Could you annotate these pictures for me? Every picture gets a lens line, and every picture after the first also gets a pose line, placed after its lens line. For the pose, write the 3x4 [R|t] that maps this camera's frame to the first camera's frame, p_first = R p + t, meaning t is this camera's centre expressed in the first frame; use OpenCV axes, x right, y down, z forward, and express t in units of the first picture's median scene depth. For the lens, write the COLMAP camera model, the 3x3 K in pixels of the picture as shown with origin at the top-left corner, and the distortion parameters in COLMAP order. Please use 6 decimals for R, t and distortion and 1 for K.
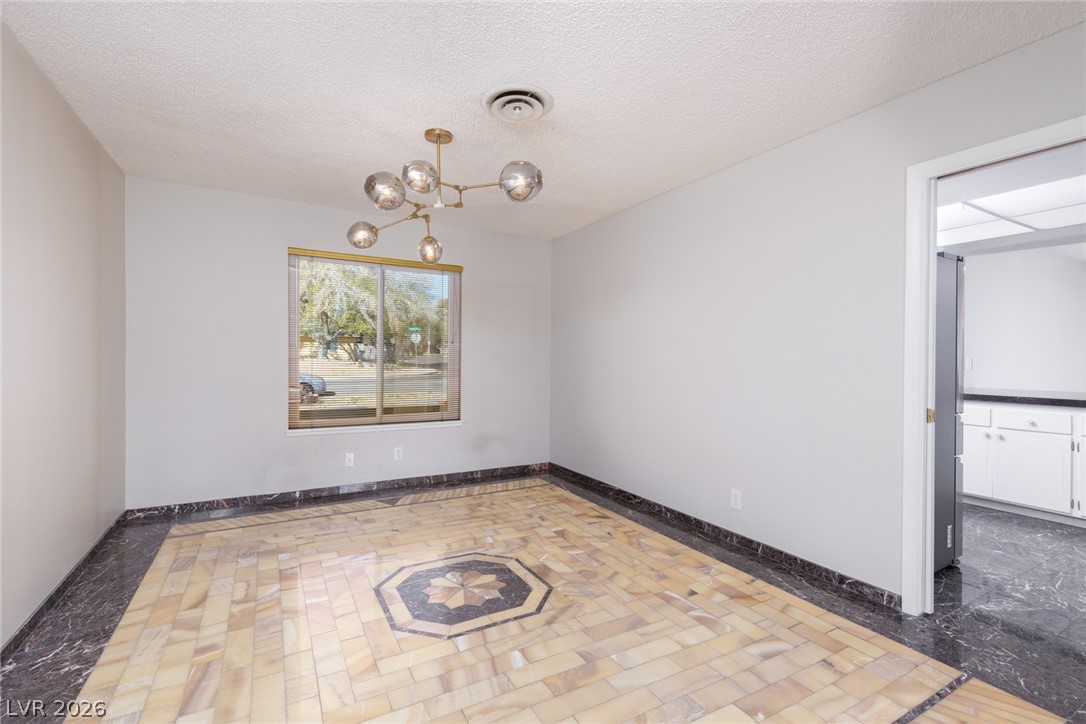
lens RADIAL K [[487.3, 0, 536.9], [0, 487.3, 356.9], [0, 0, 1]] dist [0.006983, -0.001681]
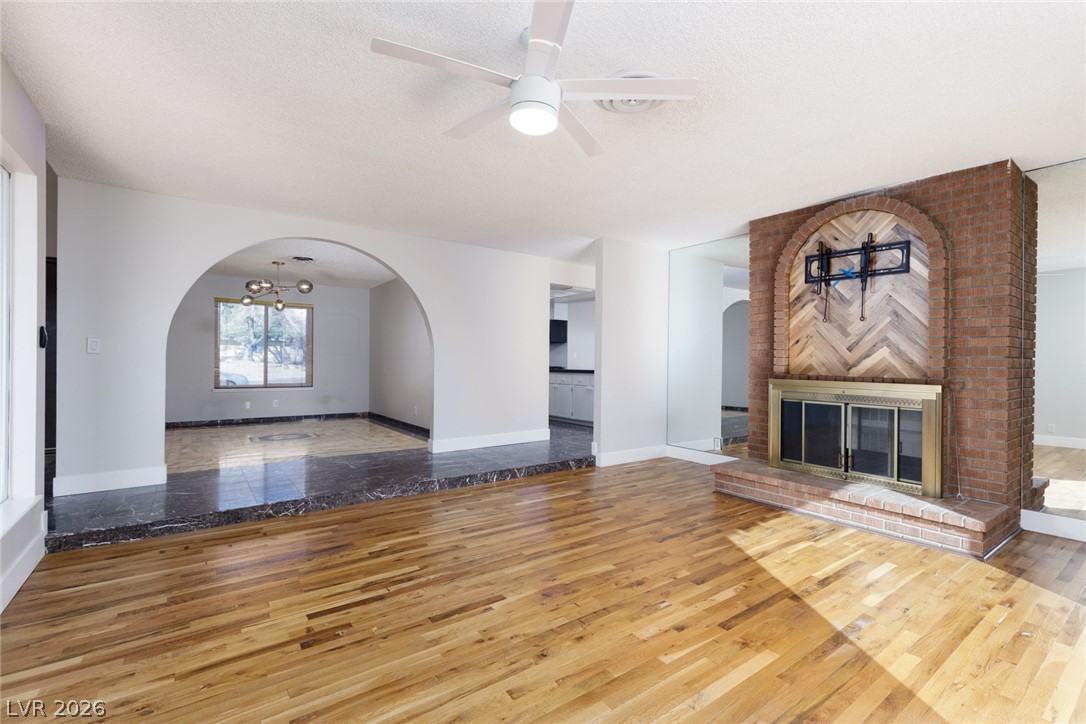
lens RADIAL K [[487.3, 0, 547.6], [0, 487.3, 359.0], [0, 0, 1]] dist [0.006983, -0.001681]
pose [[0.991829, -0.001573, 0.127561, 0.497558], [0.001910, 0.999995, -0.002520, 0.028919], [-0.127557, 0.002743, 0.991827, -0.976161]]
